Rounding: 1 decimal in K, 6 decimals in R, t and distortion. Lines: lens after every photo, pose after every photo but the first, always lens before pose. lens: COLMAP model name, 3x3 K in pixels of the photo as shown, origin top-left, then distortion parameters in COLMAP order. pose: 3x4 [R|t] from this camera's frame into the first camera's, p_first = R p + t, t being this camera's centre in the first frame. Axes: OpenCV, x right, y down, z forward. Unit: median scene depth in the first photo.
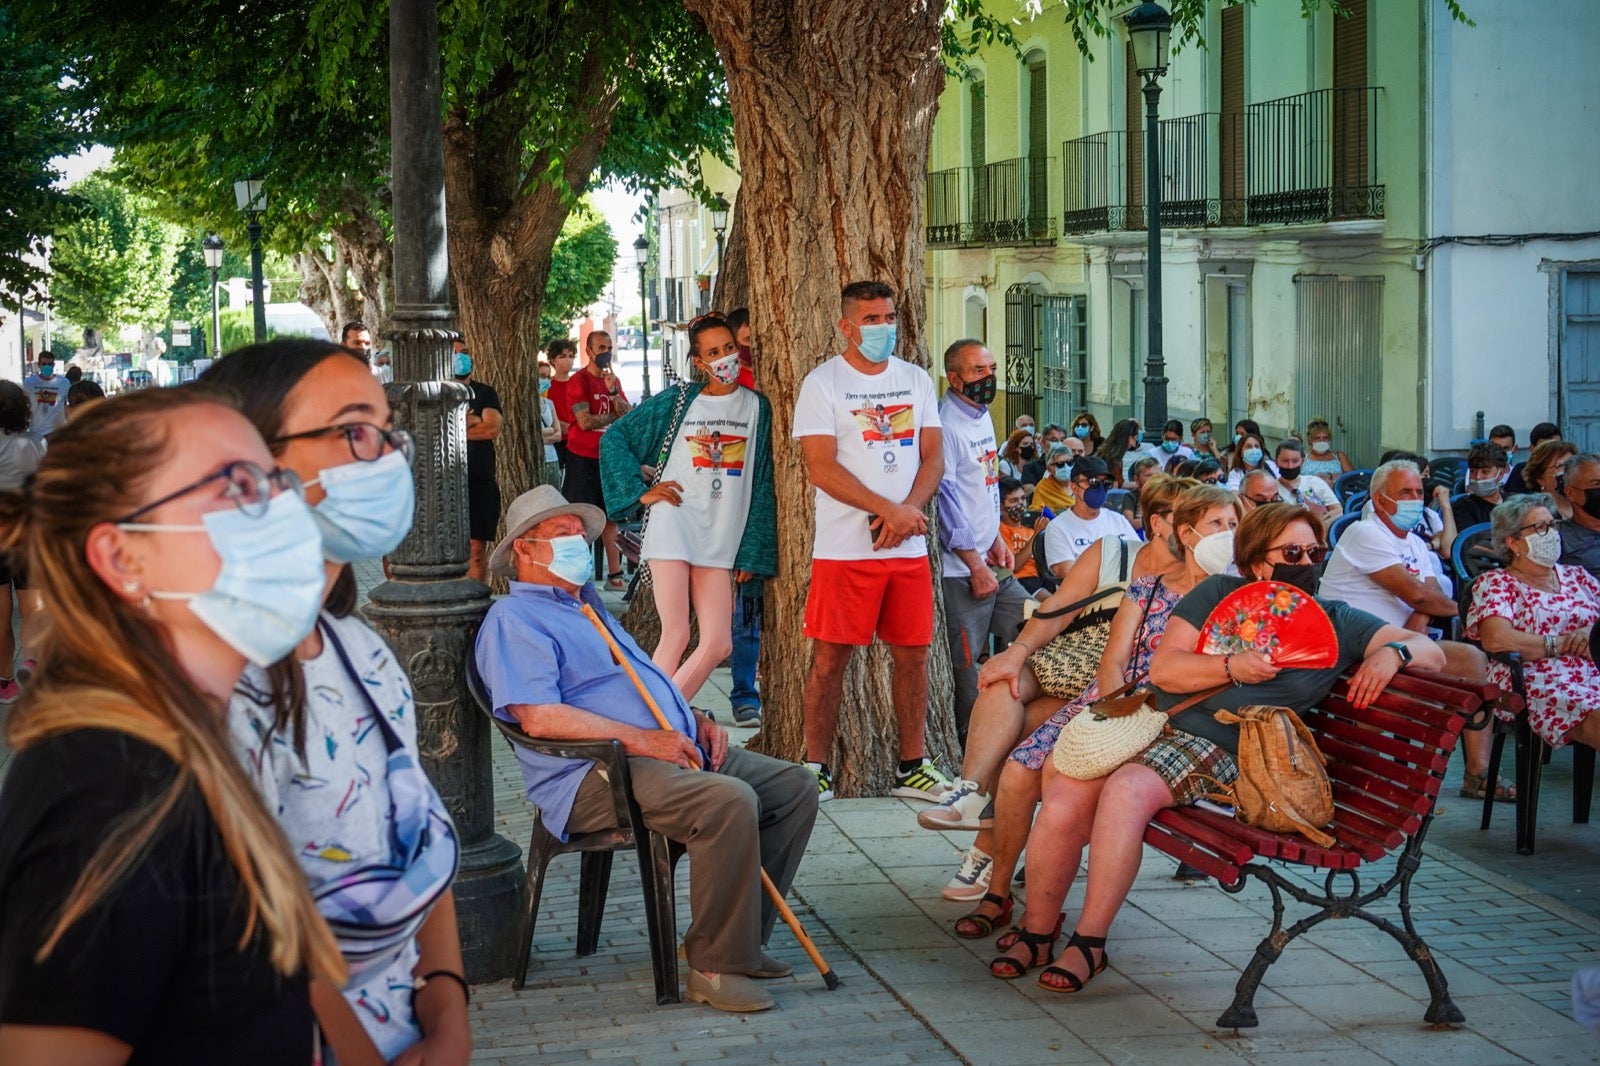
lens RADIAL K [[2470.4, 0, 800.0], [0, 2470.4, 533.0], [0, 0, 1]] dist [-0.035234, -0.037314]
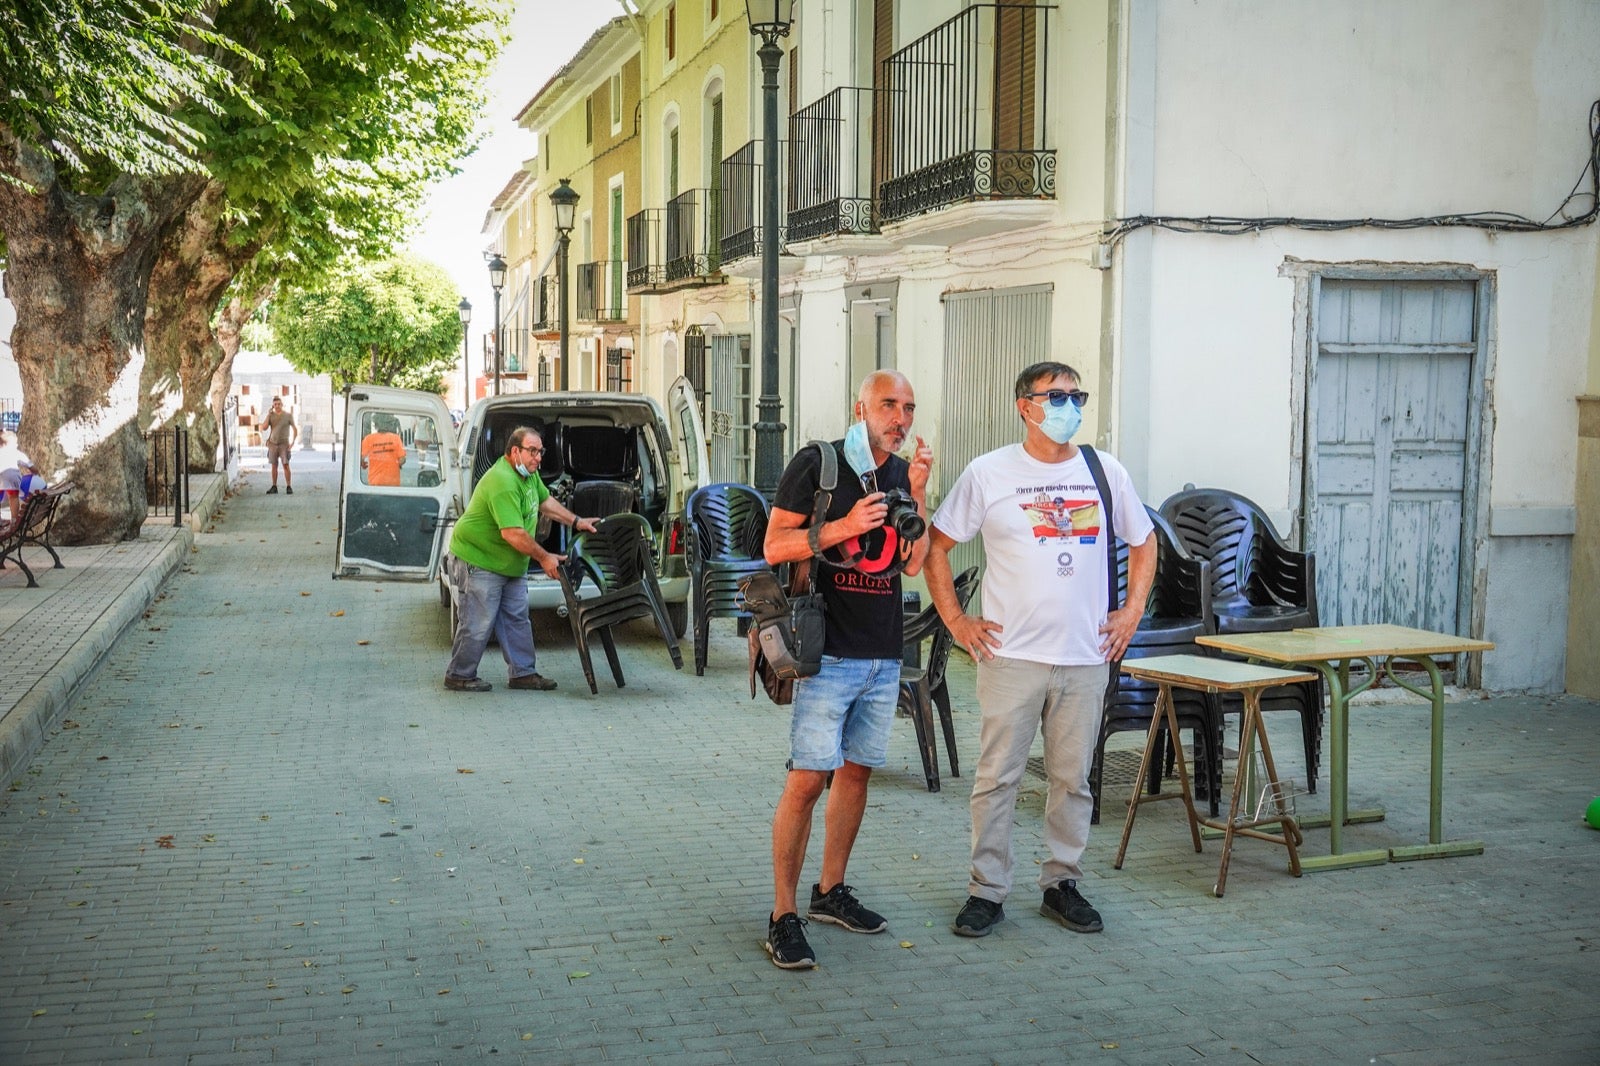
lens RADIAL K [[1829.2, 0, 800.0], [0, 1829.2, 533.0], [0, 0, 1]] dist [0.007912, -0.024937]
pose [[0.996454, 0.020145, 0.081692, 0.129115], [-0.019850, 0.999793, -0.004424, -0.031128], [-0.081764, 0.002787, 0.996648, 0.507604]]
